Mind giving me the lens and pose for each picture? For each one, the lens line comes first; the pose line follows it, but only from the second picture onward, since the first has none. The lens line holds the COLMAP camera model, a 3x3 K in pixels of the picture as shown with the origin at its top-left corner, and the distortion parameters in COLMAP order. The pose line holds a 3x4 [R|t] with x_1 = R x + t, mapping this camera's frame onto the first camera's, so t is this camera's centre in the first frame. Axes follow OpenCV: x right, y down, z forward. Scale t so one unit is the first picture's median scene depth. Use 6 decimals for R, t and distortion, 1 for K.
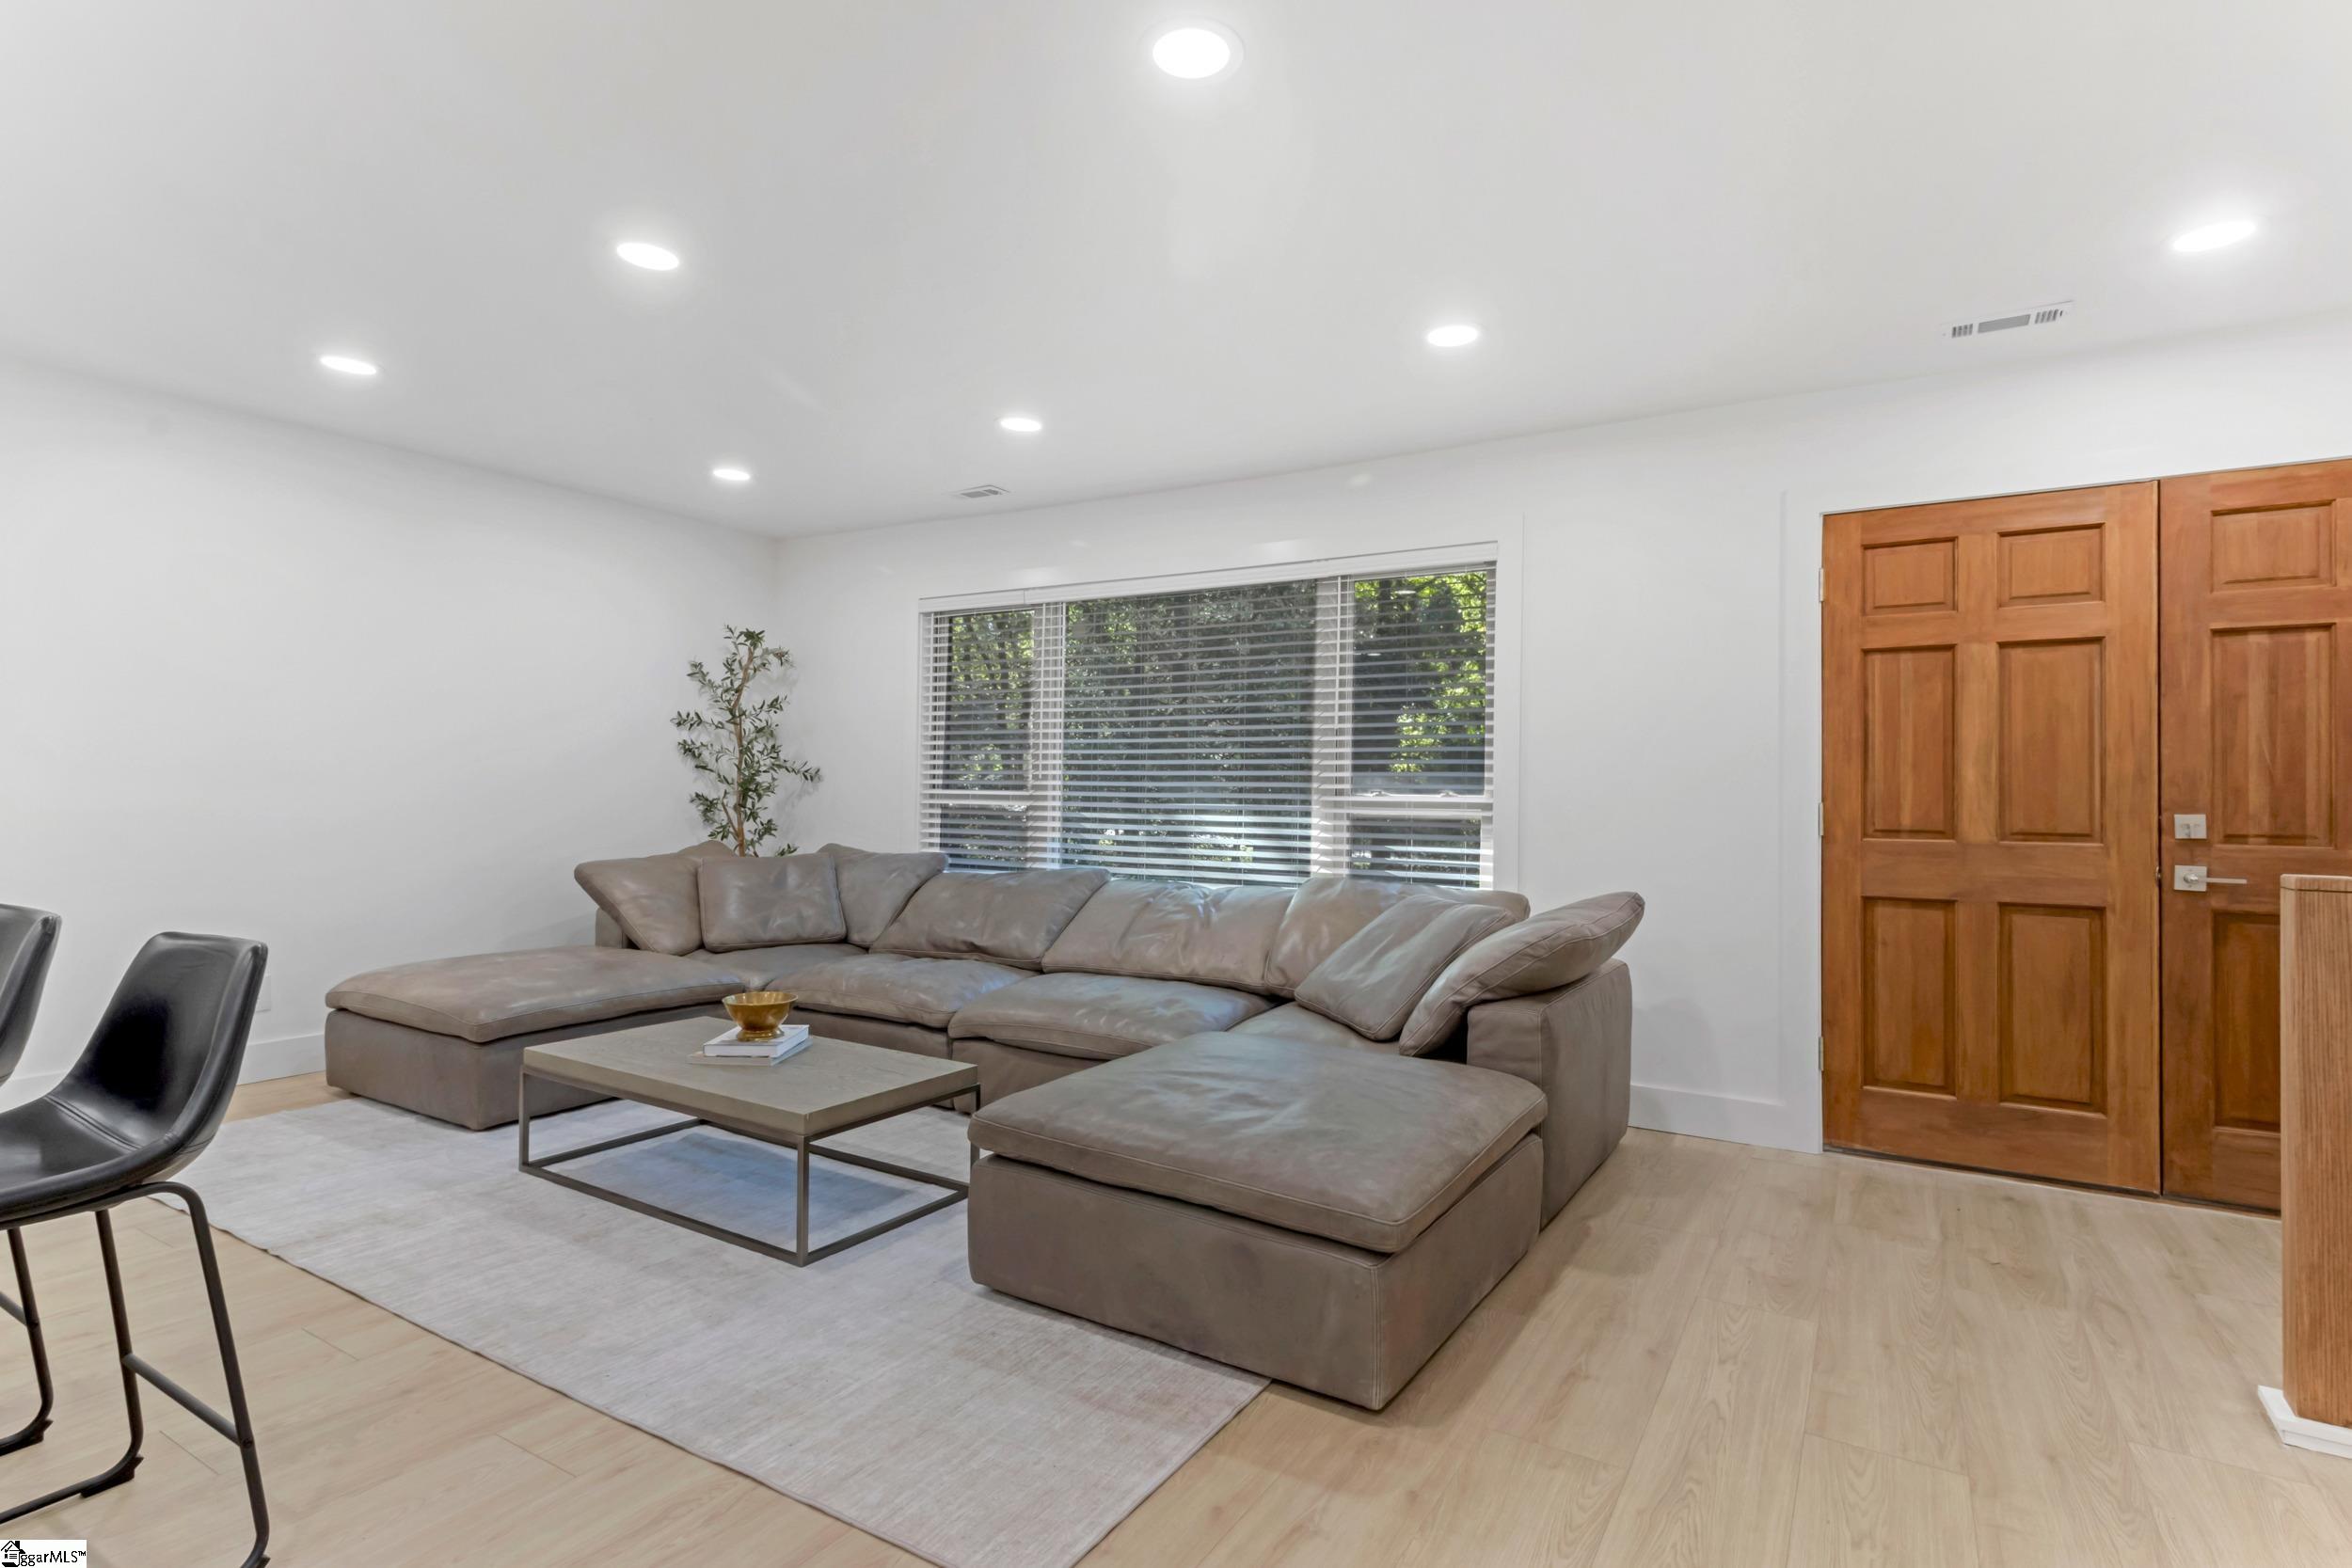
lens RADIAL K [[1133.4, 0, 1178.3], [0, 1133.4, 800.5], [0, 0, 1]] dist [0.006179, 0.001021]
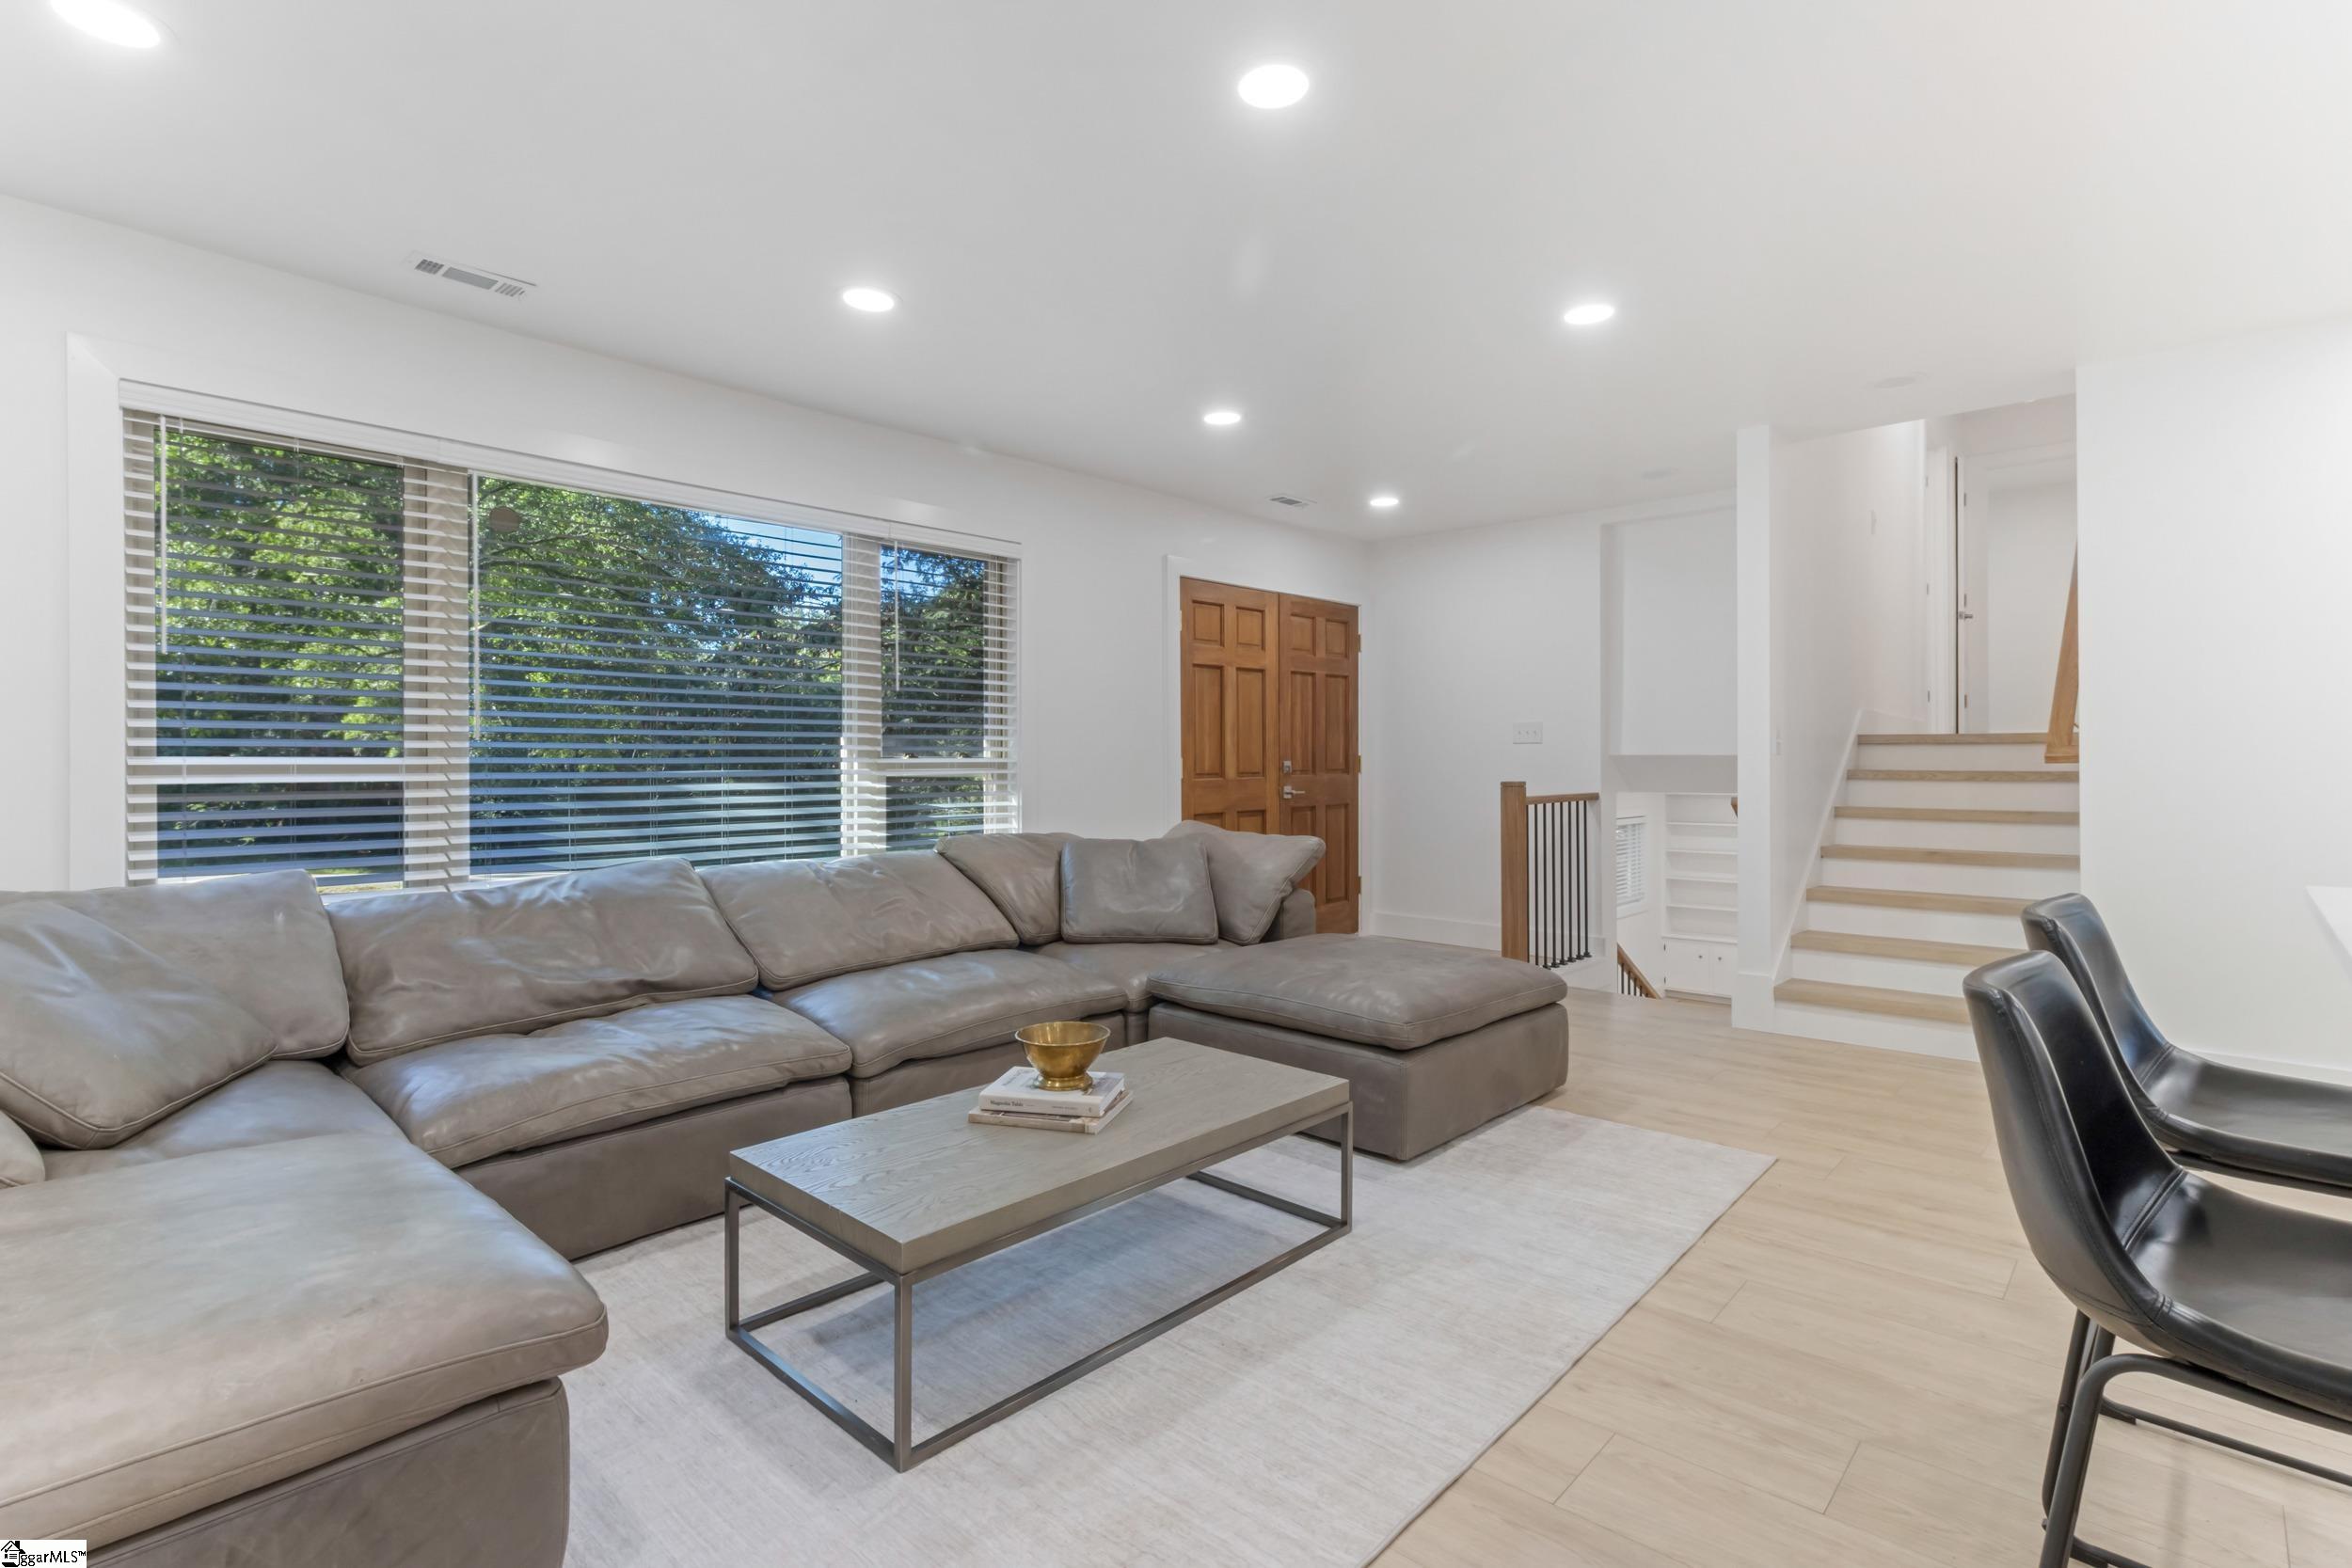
lens RADIAL K [[1133.4, 0, 1133.9], [0, 1133.4, 763.5], [0, 0, 1]] dist [0.006179, 0.001021]
pose [[0.212854, -0.019806, 0.976883, -1.133568], [0.011077, 0.999779, 0.017856, -0.020622], [-0.977021, 0.007020, 0.213026, 0.815852]]
